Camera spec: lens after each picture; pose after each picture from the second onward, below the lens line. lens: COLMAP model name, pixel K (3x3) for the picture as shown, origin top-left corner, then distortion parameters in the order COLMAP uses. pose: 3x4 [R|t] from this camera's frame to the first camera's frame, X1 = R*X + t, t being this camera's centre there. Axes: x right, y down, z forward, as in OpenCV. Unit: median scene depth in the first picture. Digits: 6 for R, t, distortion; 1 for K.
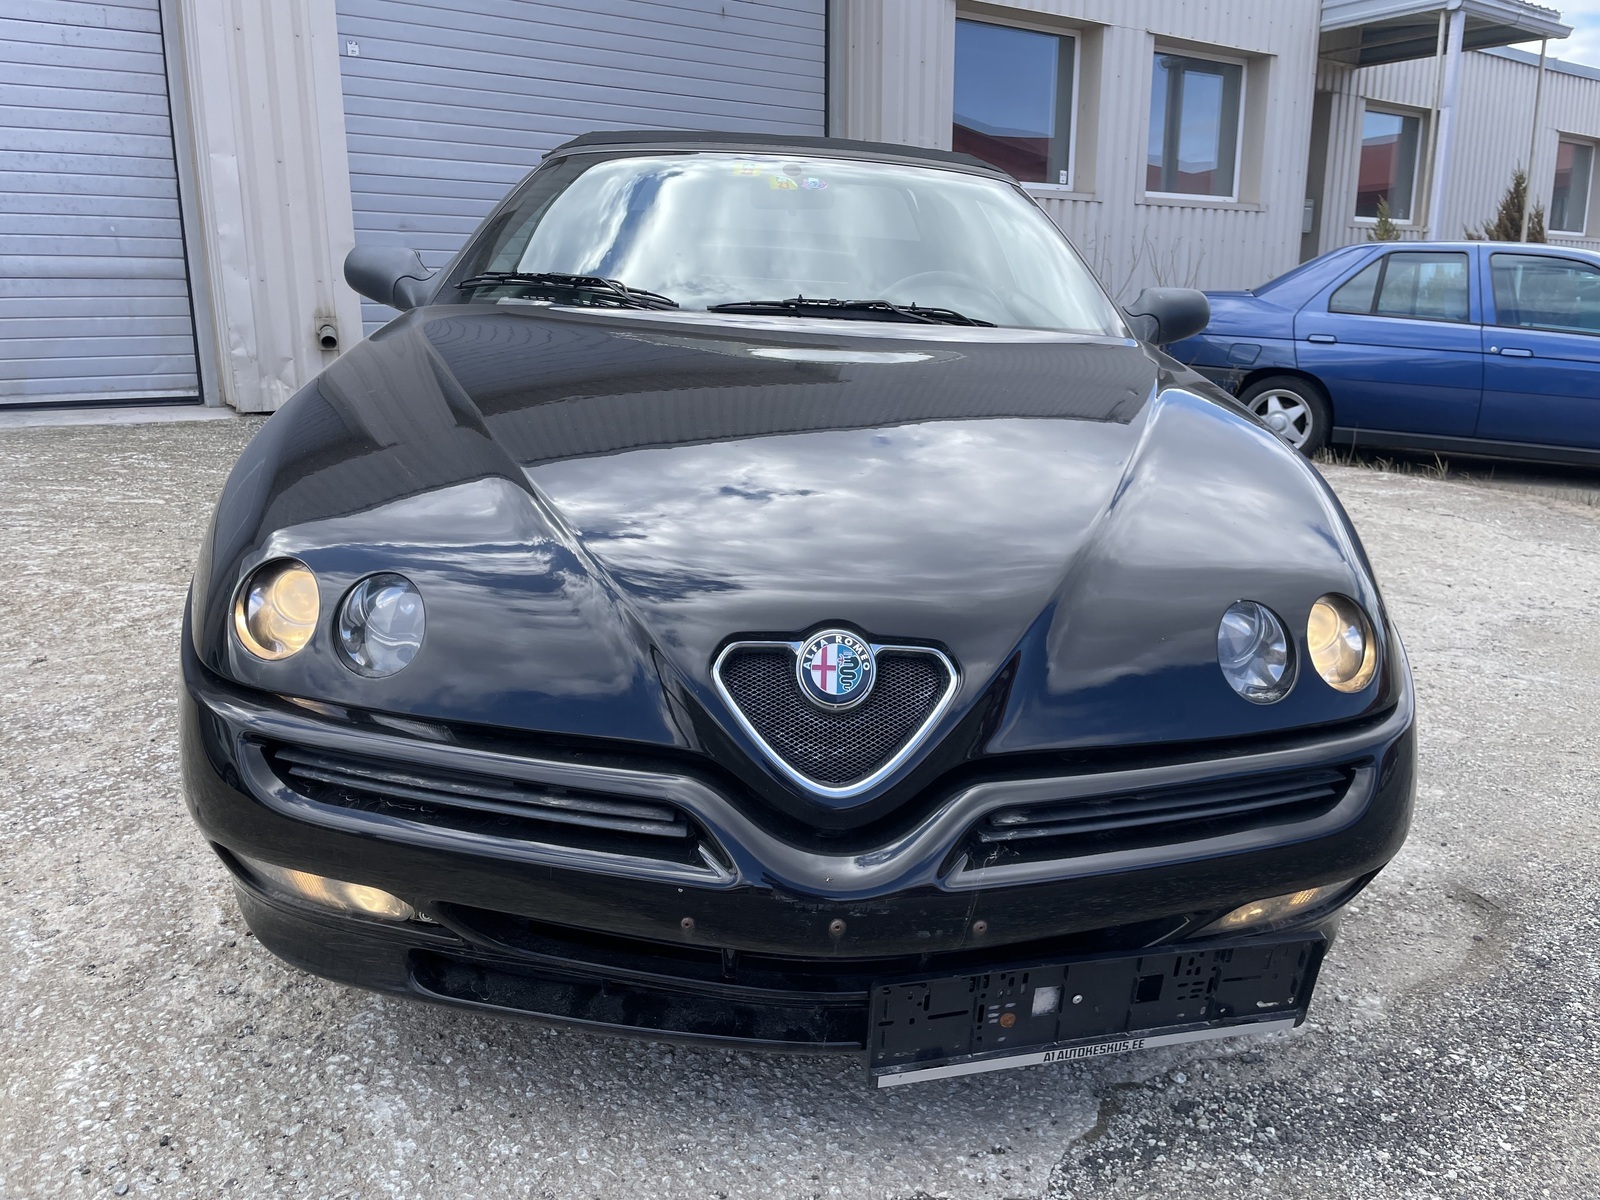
lens RADIAL K [[1198.4, 0, 813.8], [0, 1198.4, 597.8], [0, 0, 1]] dist [0.092538, -0.126324]
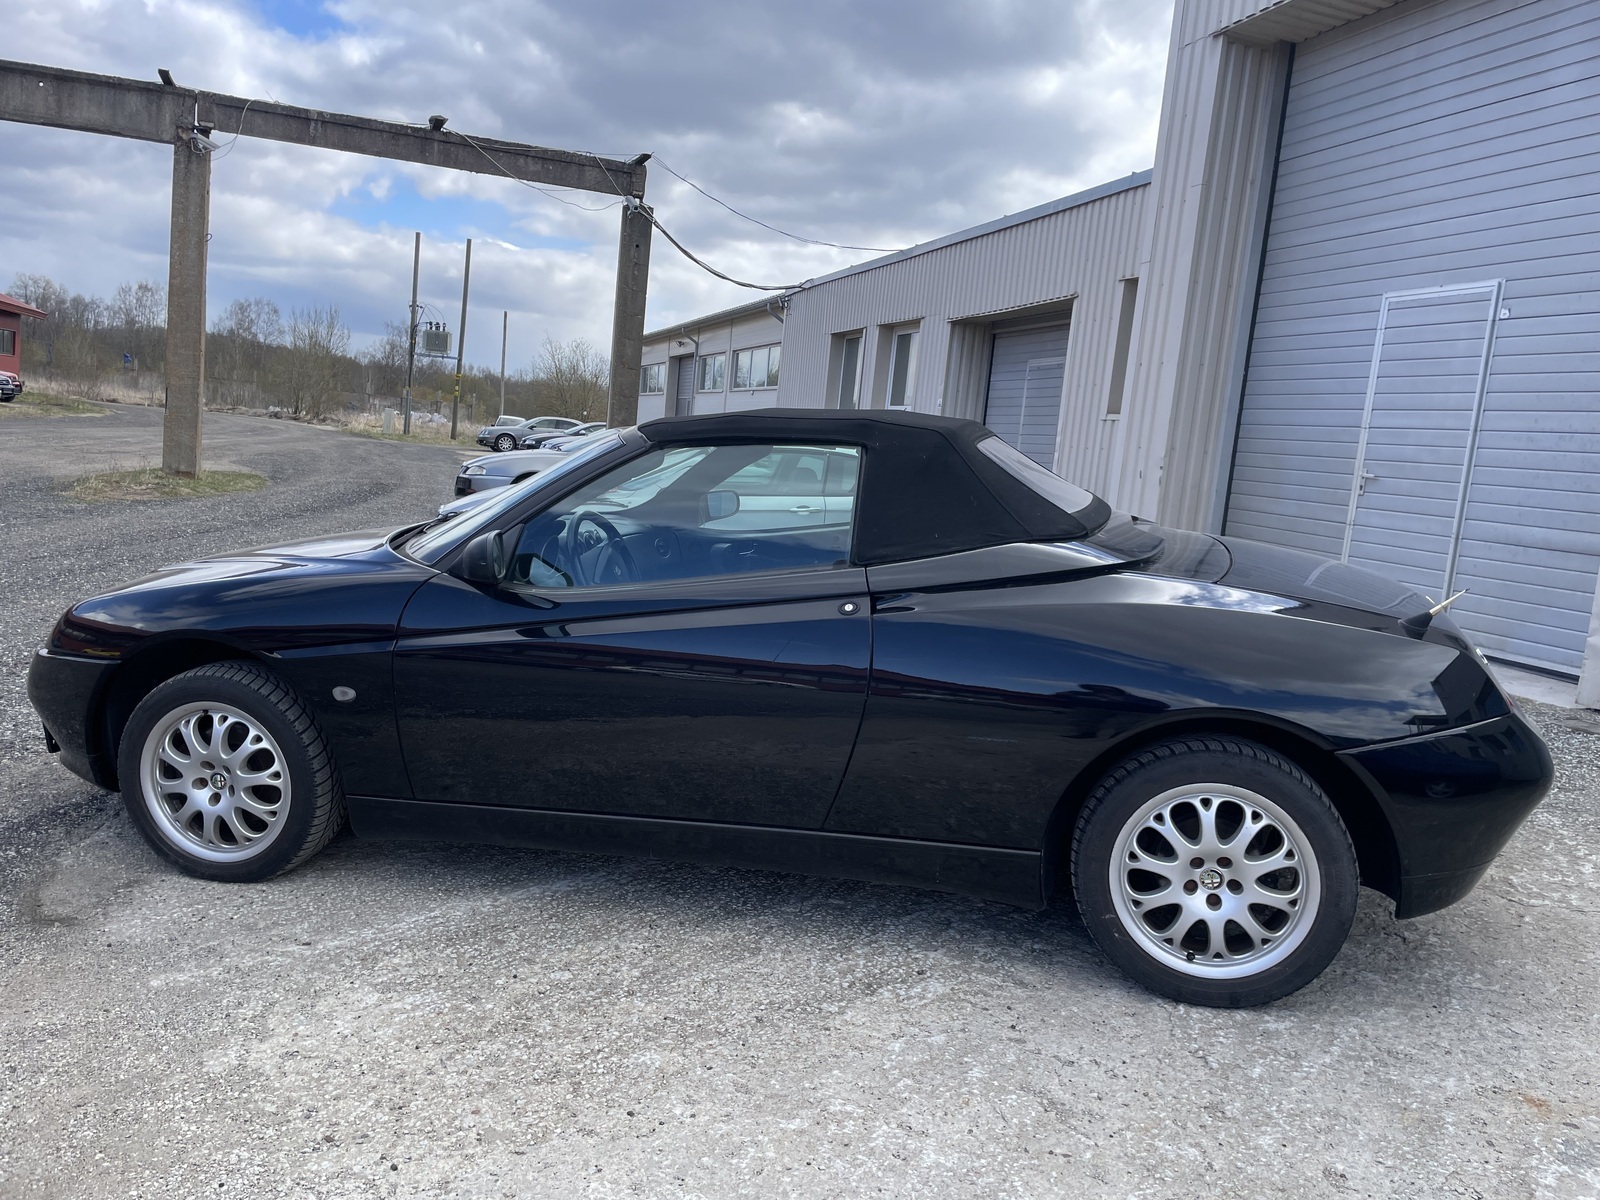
lens RADIAL K [[1198.4, 0, 813.8], [0, 1198.4, 597.8], [0, 0, 1]] dist [0.092538, -0.126324]
pose [[-0.273244, 0.093278, -0.957412, 1.627613], [-0.311519, 0.933072, 0.179813, -0.634733], [0.910106, 0.347385, -0.225899, 1.994942]]
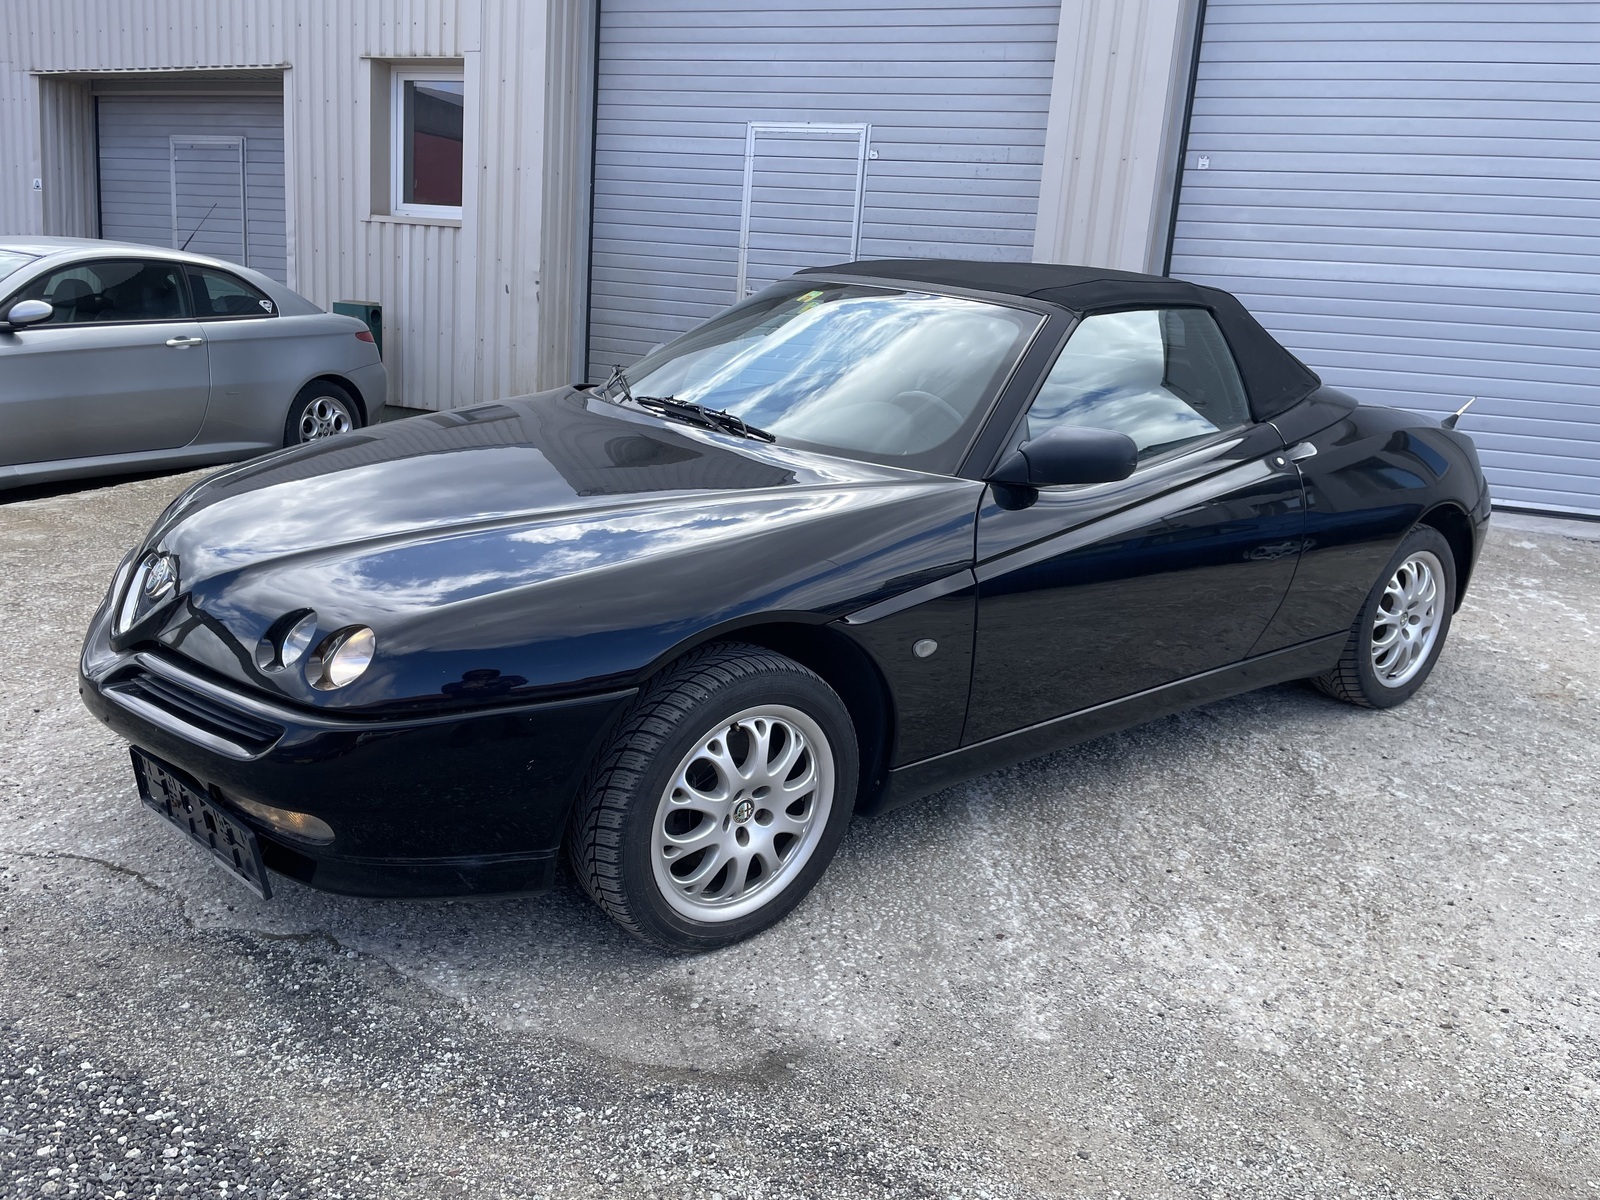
lens RADIAL K [[1198.4, 0, 813.8], [0, 1198.4, 597.8], [0, 0, 1]] dist [0.092538, -0.126324]
pose [[0.570395, 0.216122, -0.792427, 1.246337], [-0.260888, 0.962474, 0.074710, -0.190332], [0.778837, 0.164121, 0.605374, 0.377626]]
